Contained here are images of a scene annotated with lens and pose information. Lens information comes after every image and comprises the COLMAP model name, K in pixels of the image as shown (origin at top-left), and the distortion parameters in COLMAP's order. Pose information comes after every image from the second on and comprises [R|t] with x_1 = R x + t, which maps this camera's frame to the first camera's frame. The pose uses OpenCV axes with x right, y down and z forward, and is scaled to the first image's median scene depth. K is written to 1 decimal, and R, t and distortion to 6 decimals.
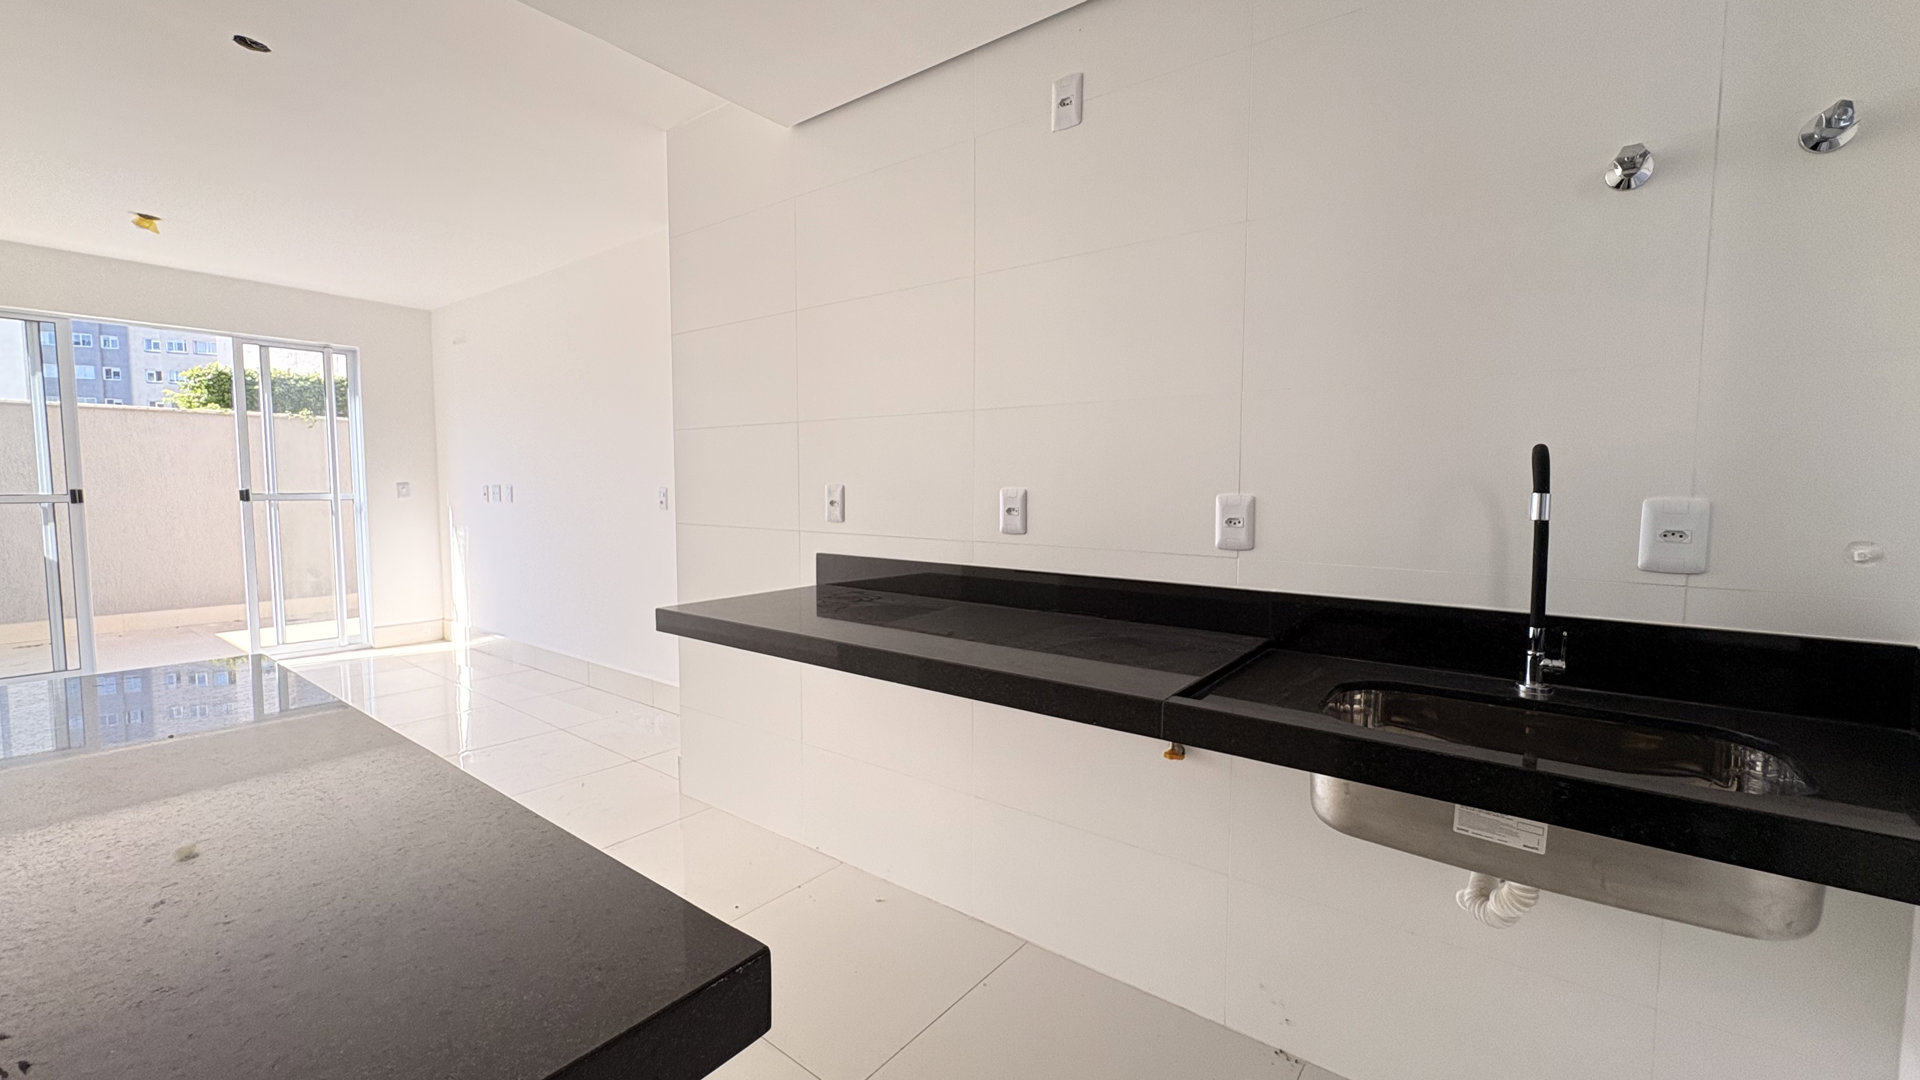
lens RADIAL K [[763.7, 0, 958.3], [0, 763.7, 541.3], [0, 0, 1]] dist [0.000236, 0.000978]
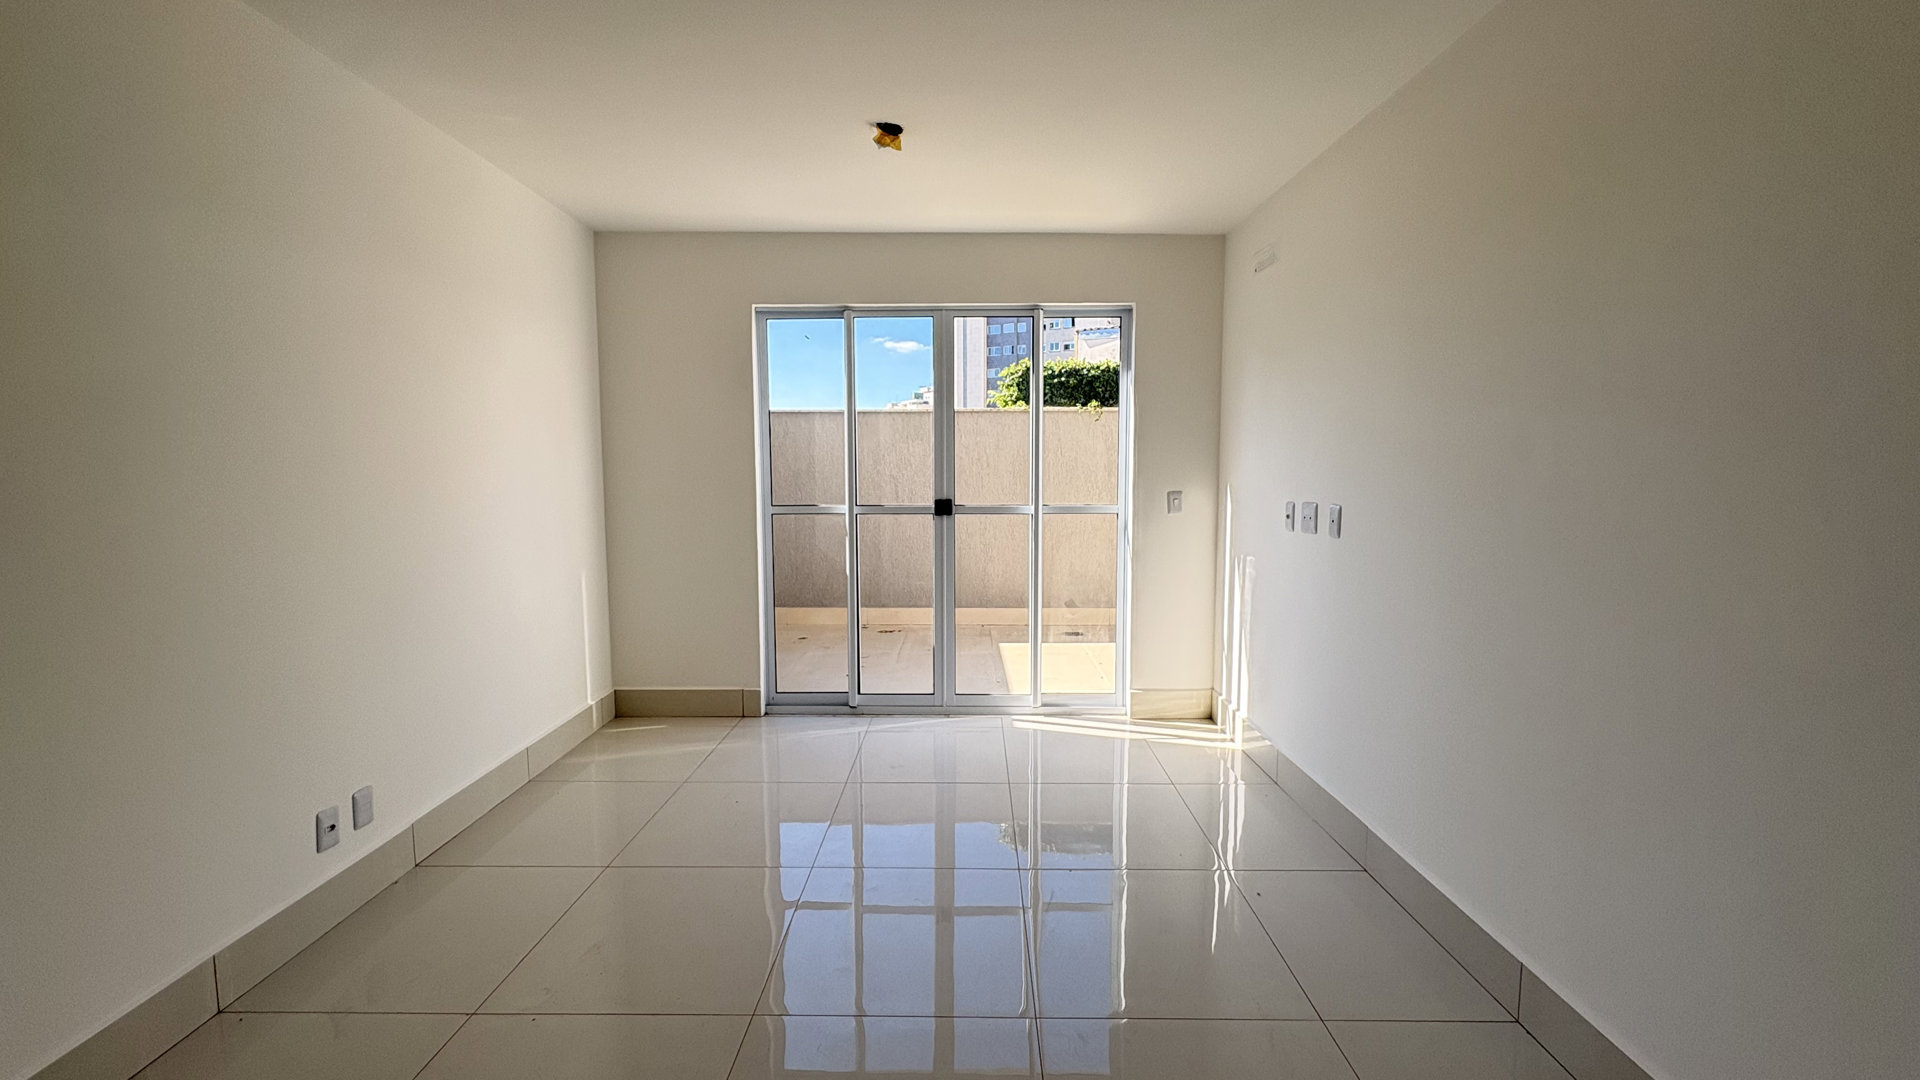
lens RADIAL K [[763.7, 0, 970.2], [0, 763.7, 533.4], [0, 0, 1]] dist [0.000236, 0.000978]
pose [[0.613277, 0.061885, -0.787440, -0.886389], [-0.054661, 0.997861, 0.035851, -0.161665], [0.787974, 0.021056, 0.615348, 1.296487]]
